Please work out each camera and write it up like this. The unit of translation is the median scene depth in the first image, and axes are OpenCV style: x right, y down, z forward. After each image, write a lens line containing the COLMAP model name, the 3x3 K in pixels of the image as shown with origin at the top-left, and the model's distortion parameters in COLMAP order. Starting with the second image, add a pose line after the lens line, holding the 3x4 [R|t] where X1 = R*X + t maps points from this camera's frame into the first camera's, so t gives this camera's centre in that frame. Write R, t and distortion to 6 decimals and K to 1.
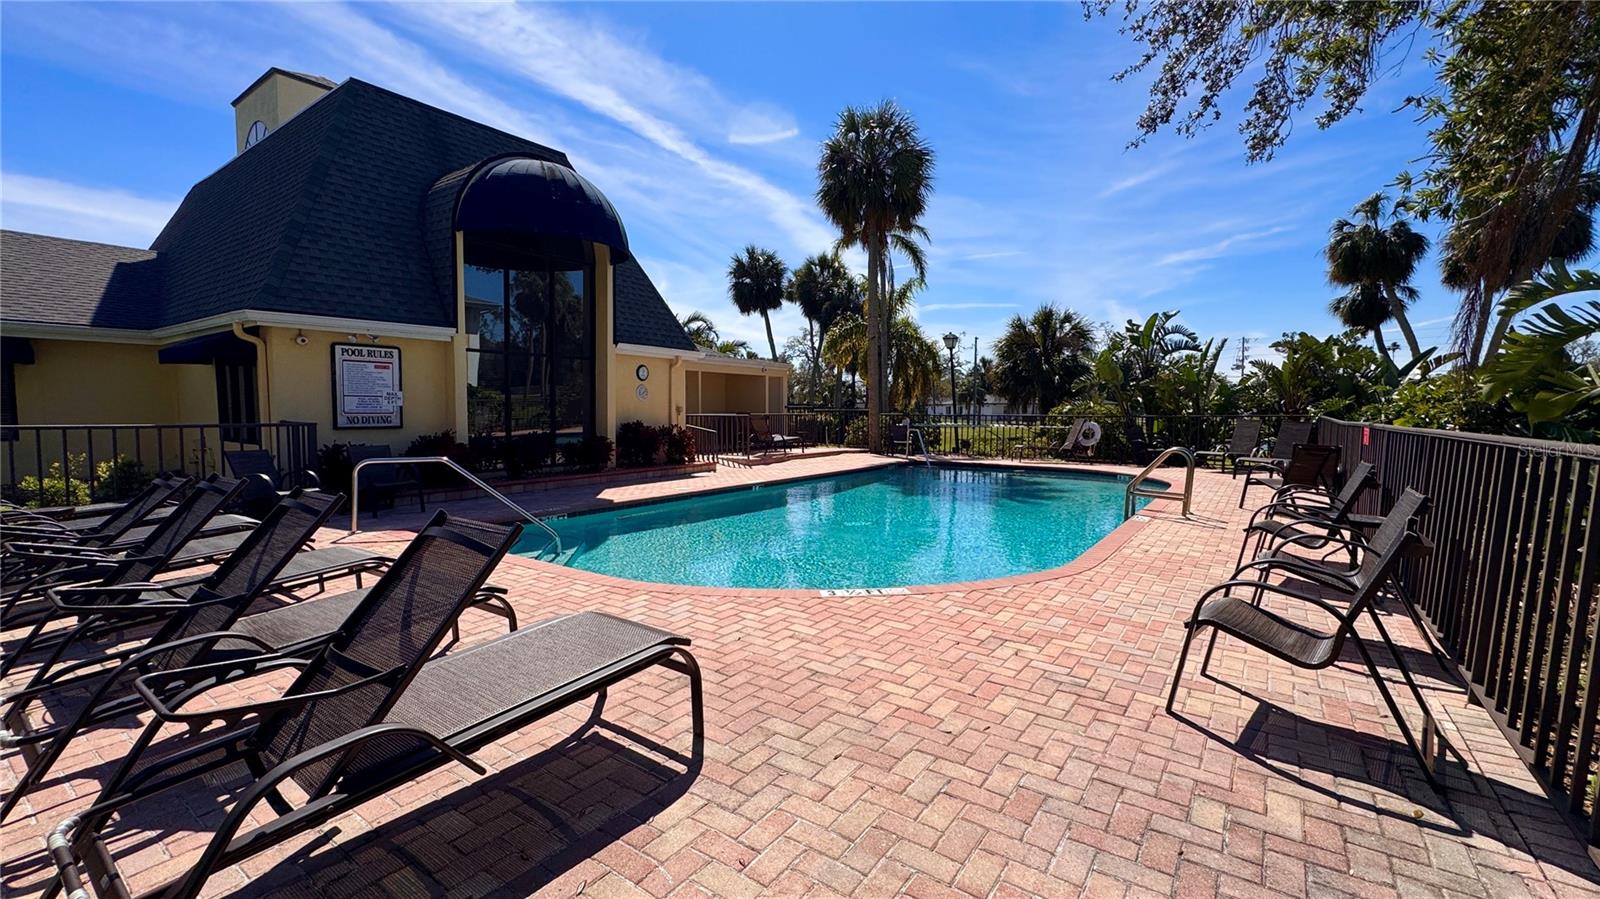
lens RADIAL K [[652.1, 0, 804.5], [0, 652.1, 446.6], [0, 0, 1]] dist [0.000219, 0.000419]
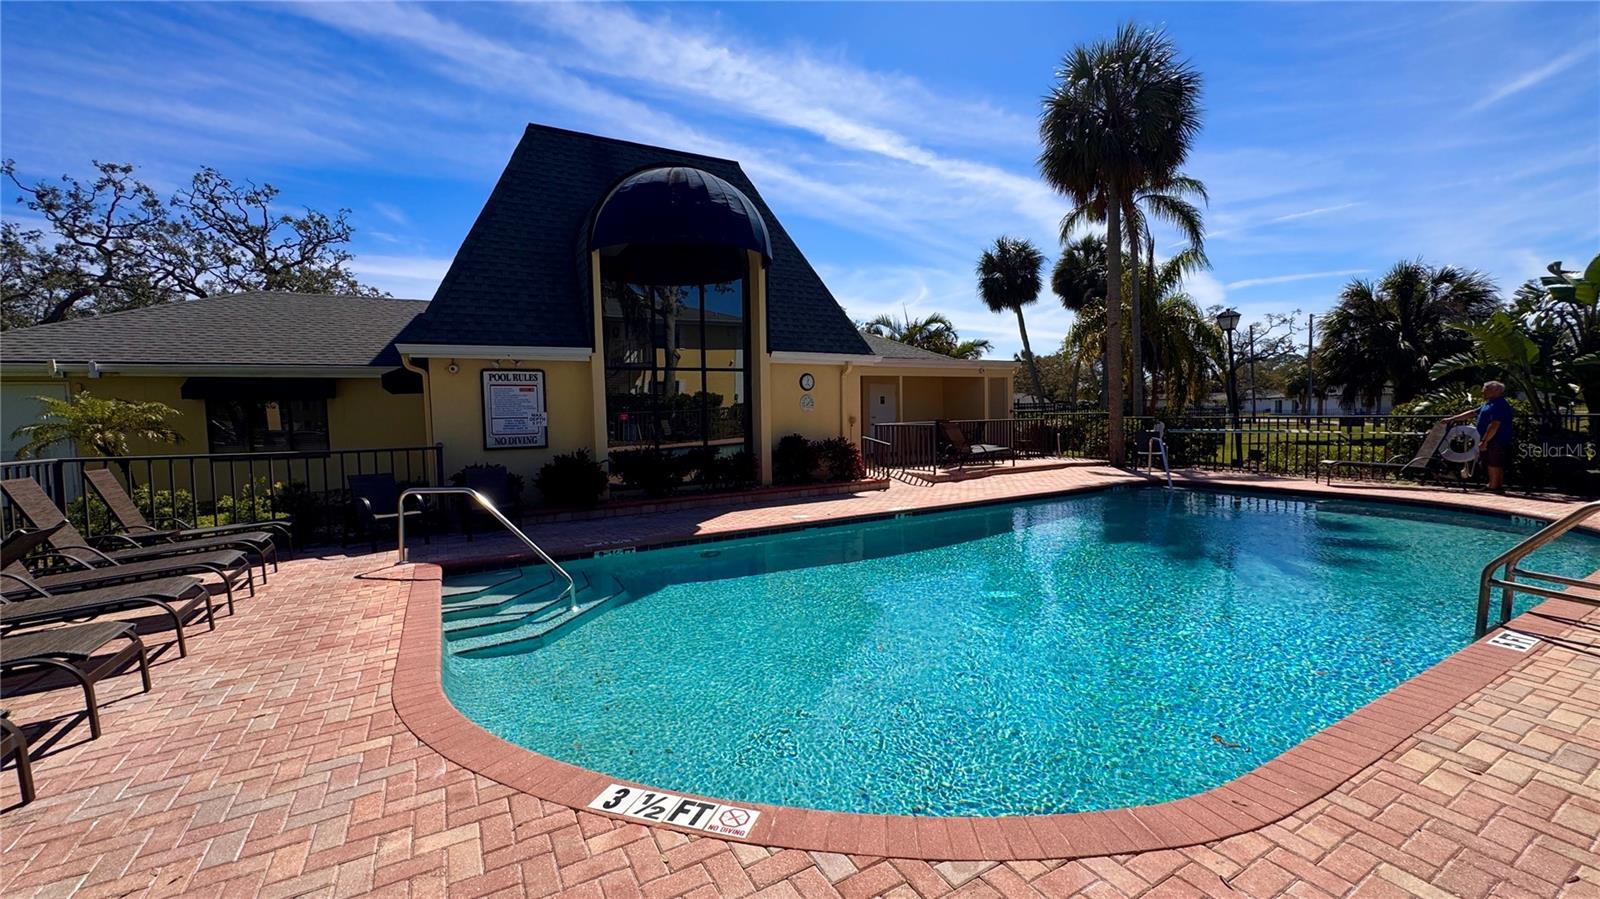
lens RADIAL K [[630.5, 0, 800.0], [0, 630.5, 449.5], [0, 0, 1]] dist [0.000223, 0.000584]
pose [[0.908147, 0.000686, -0.418651, 0.096487], [0.000291, 0.999997, 0.002271, -0.015460], [0.418651, -0.002184, 0.908145, 0.145251]]
